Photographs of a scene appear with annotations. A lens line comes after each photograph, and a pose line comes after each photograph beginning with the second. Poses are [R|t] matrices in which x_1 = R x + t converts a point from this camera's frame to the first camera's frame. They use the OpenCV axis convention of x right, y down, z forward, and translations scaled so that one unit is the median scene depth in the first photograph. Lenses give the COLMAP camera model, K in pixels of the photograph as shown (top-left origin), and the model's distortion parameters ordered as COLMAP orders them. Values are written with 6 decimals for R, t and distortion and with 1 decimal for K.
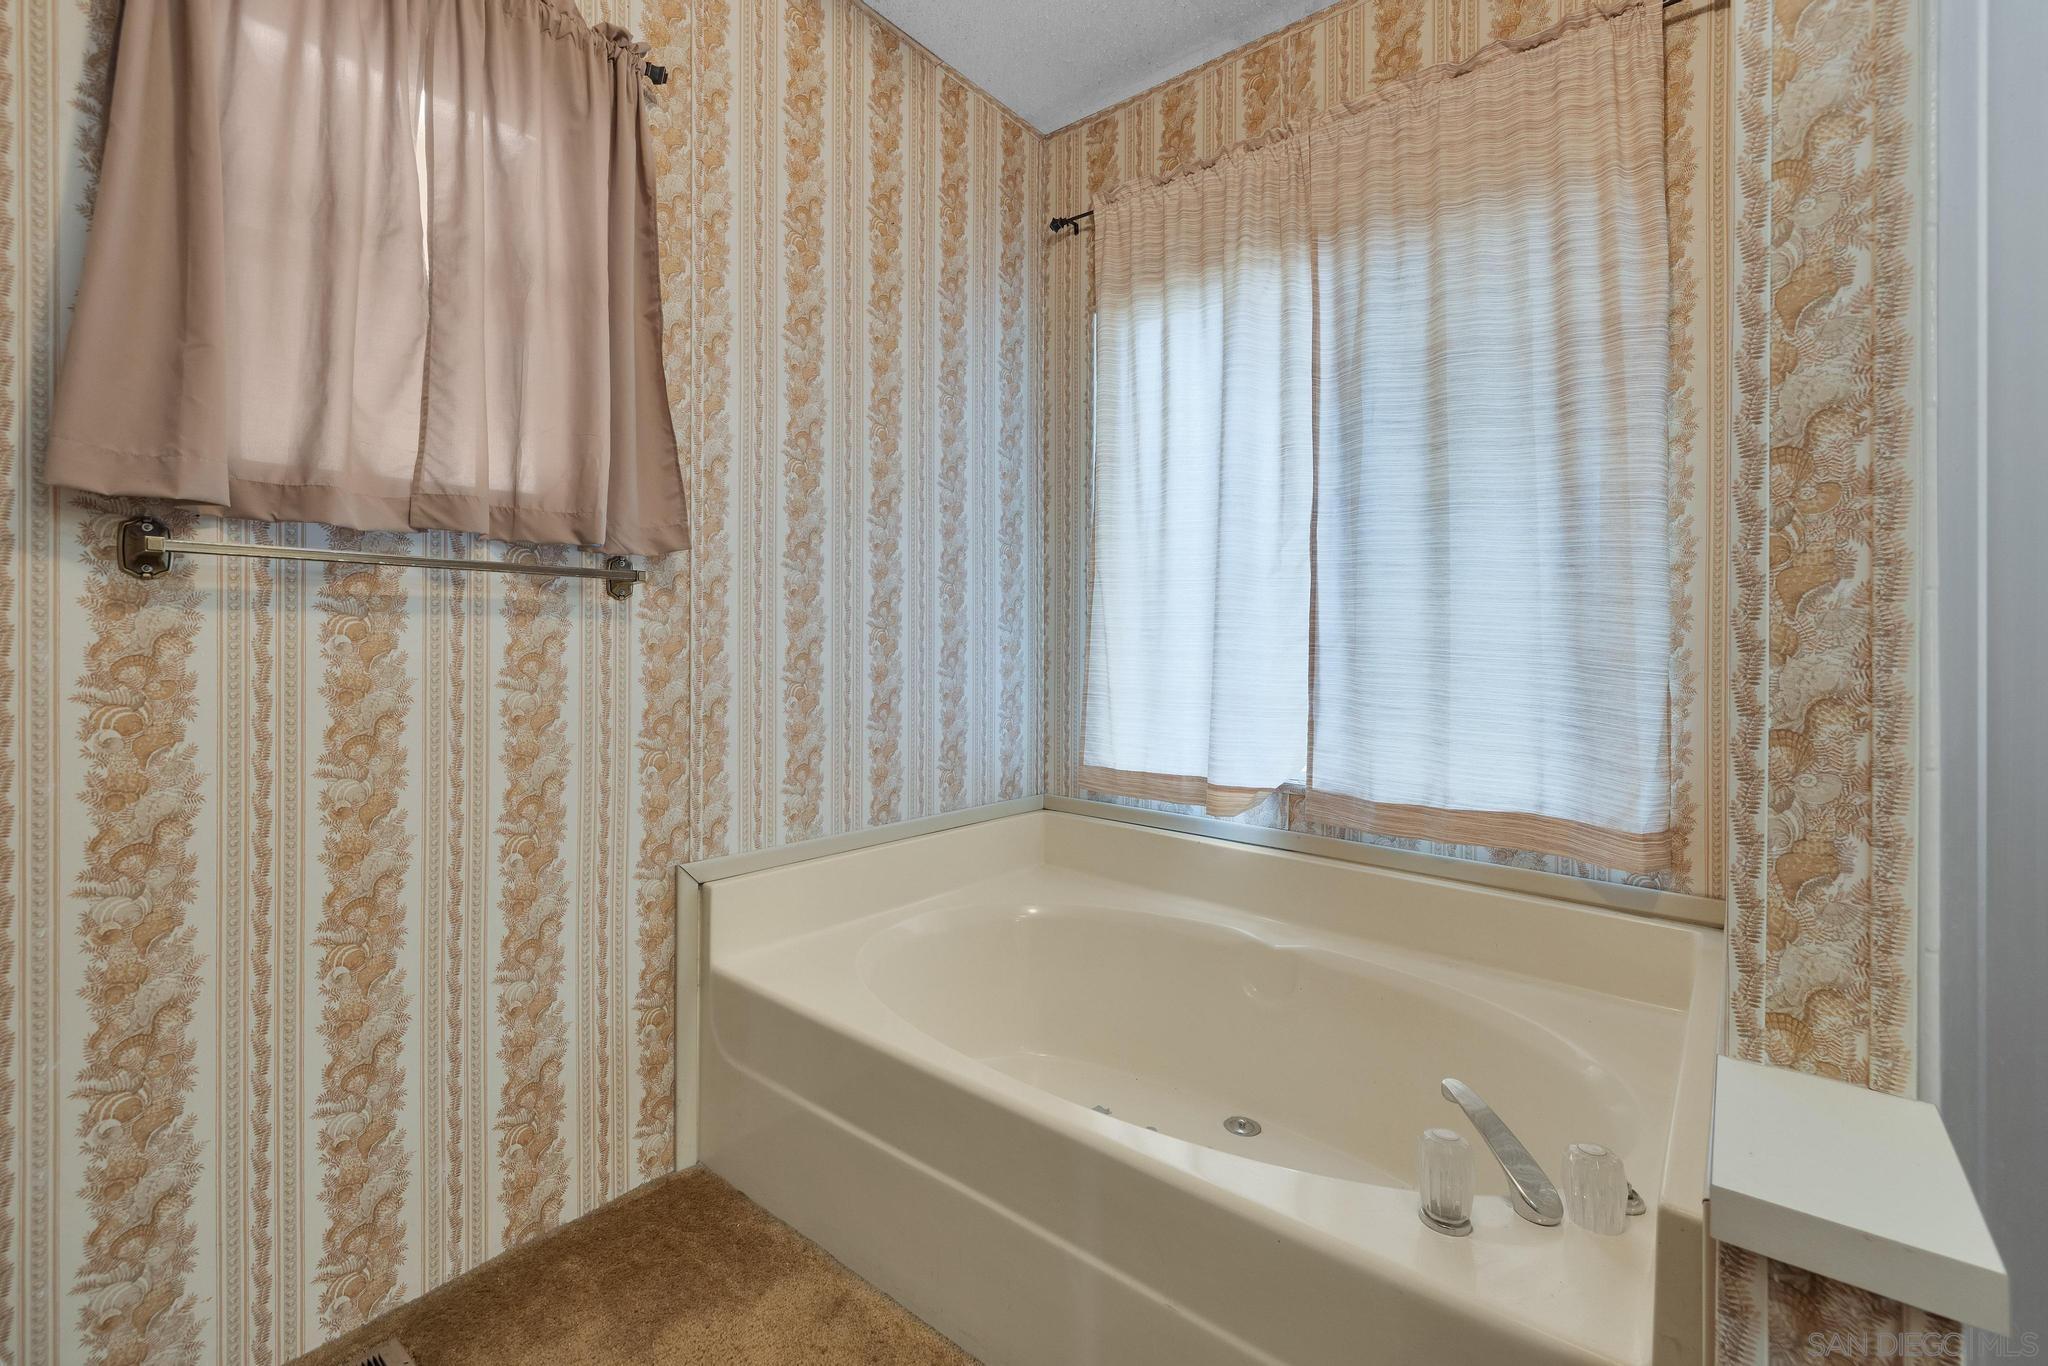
lens RADIAL K [[882.2, 0, 1028.5], [0, 882.2, 657.1], [0, 0, 1]] dist [0.001607, 0.000407]
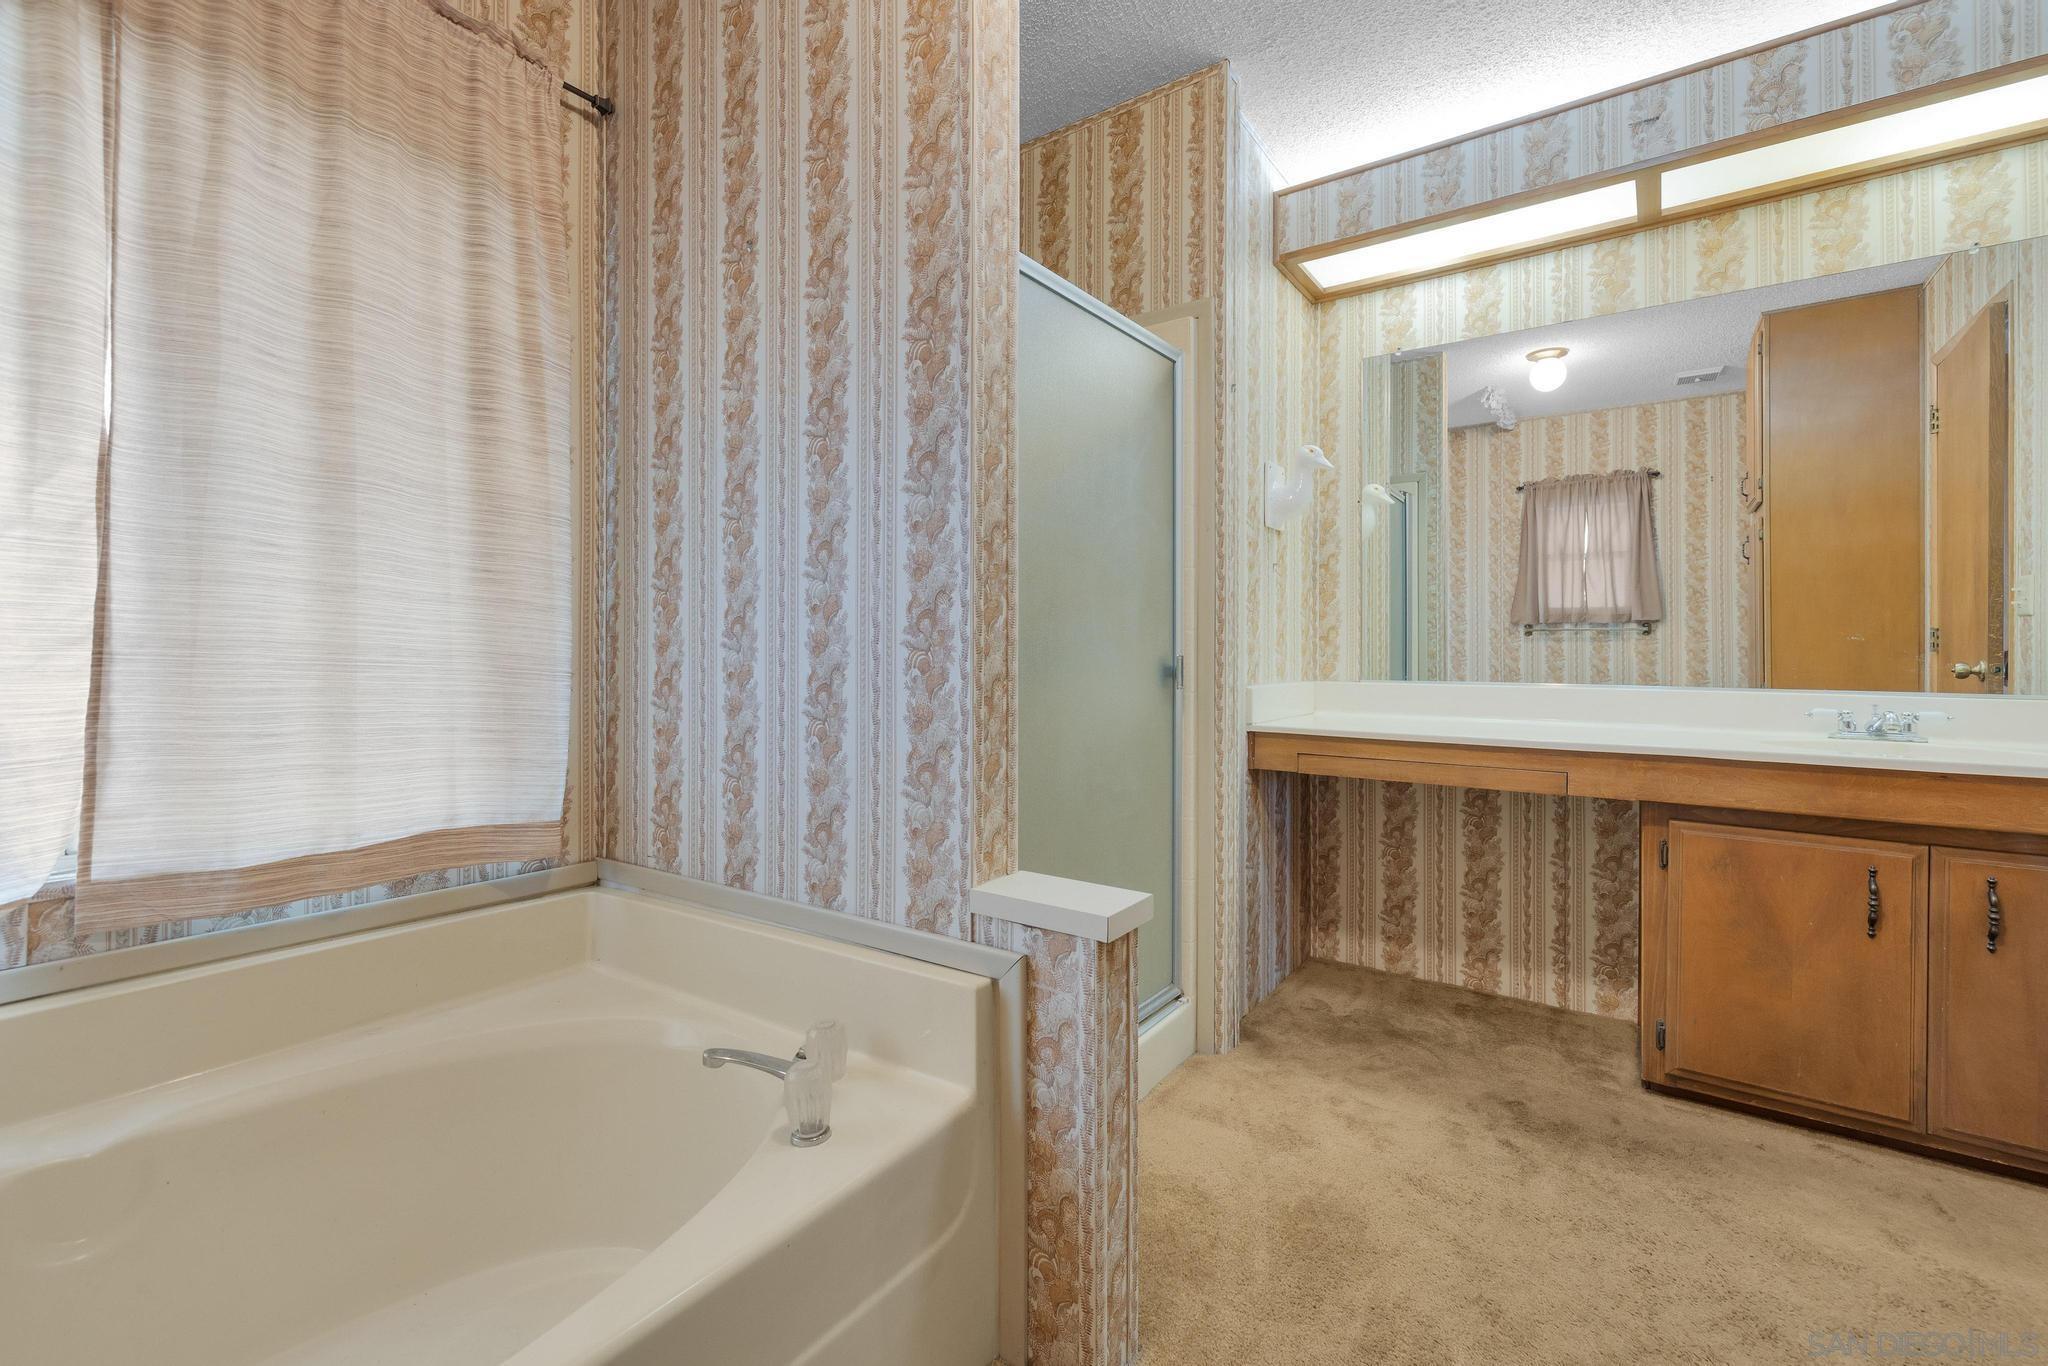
lens RADIAL K [[882.2, 0, 1028.5], [0, 882.2, 657.1], [0, 0, 1]] dist [0.001607, 0.000407]
pose [[-0.070556, -0.013077, 0.997422, -0.416658], [0.015742, 0.999775, 0.014222, -0.010058], [-0.997384, 0.016705, -0.070334, 0.448627]]
